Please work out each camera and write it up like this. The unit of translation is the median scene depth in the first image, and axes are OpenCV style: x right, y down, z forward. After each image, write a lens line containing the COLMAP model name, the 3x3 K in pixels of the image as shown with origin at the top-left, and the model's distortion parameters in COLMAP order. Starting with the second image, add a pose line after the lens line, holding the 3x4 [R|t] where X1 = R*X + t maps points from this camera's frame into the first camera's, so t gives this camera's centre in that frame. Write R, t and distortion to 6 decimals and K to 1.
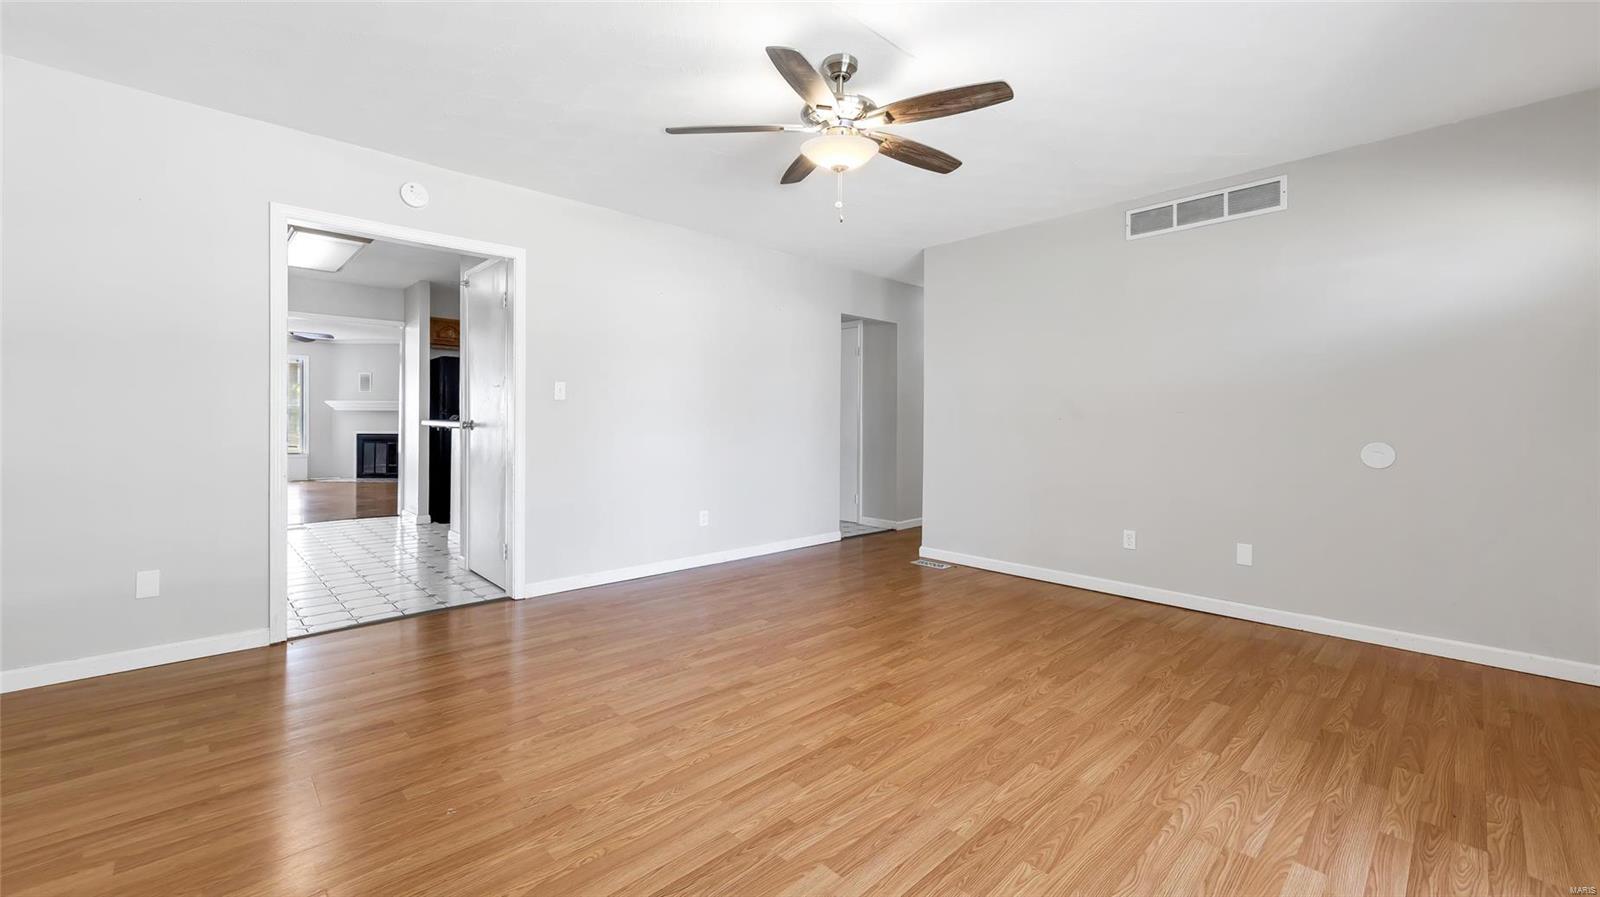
lens RADIAL K [[624.1, 0, 813.4], [0, 624.1, 424.7], [0, 0, 1]] dist [0.003145, -0.000239]
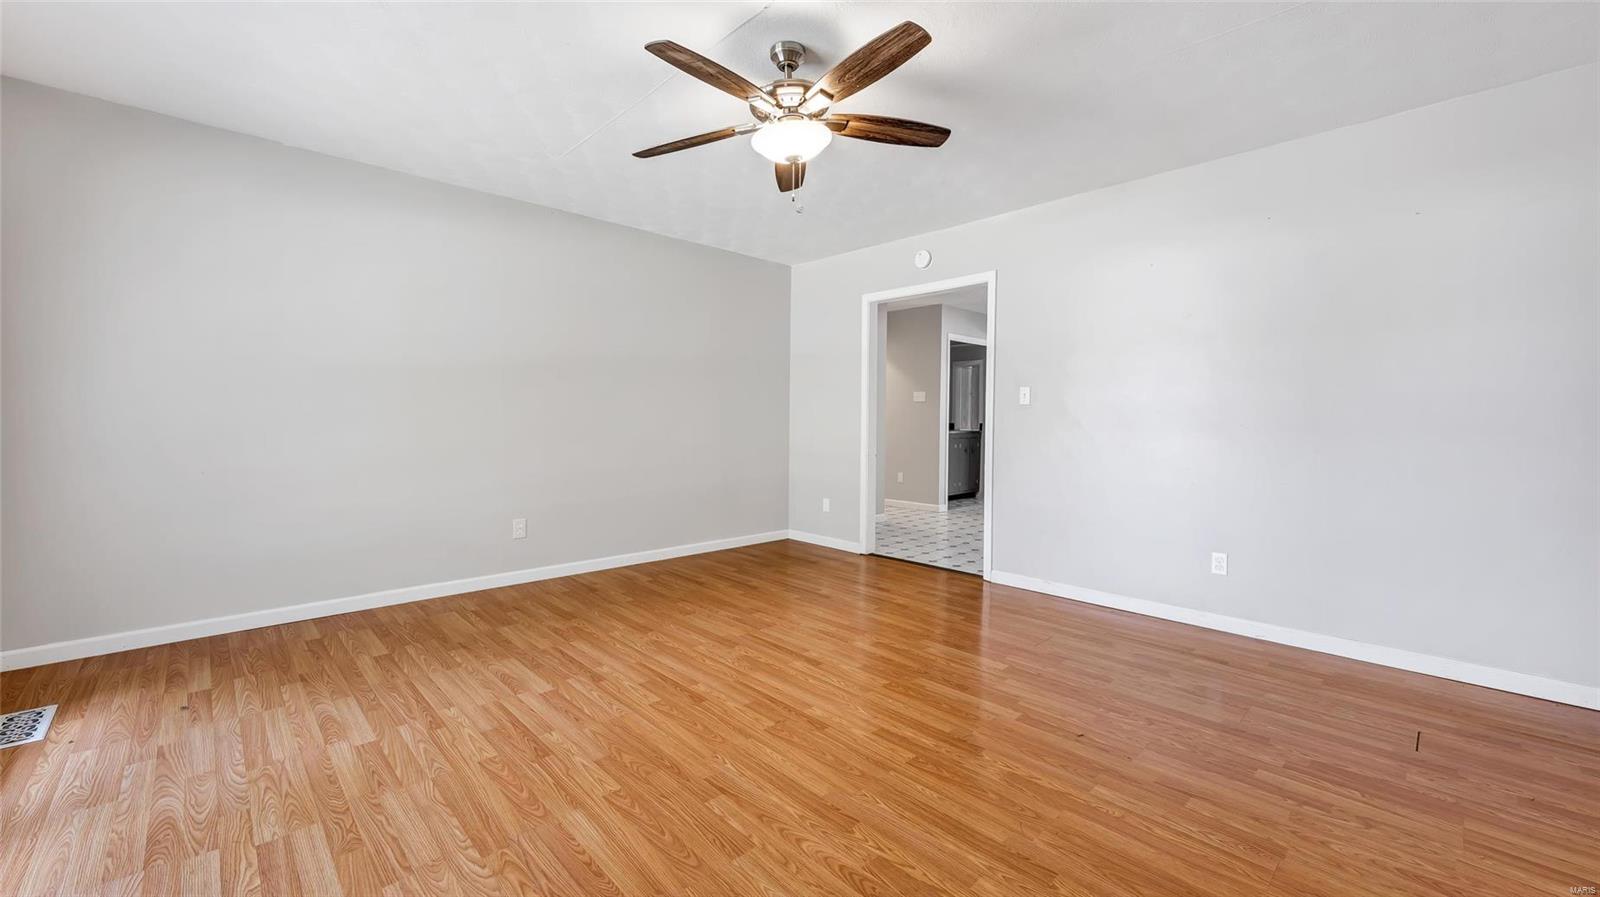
lens RADIAL K [[624.1, 0, 807.6], [0, 624.1, 445.5], [0, 0, 1]] dist [0.003145, -0.000239]
pose [[0.014808, 0.035617, -0.999256, 1.224198], [-0.016479, 0.999238, 0.035373, -0.004463], [0.999755, 0.015943, 0.015383, 1.214717]]
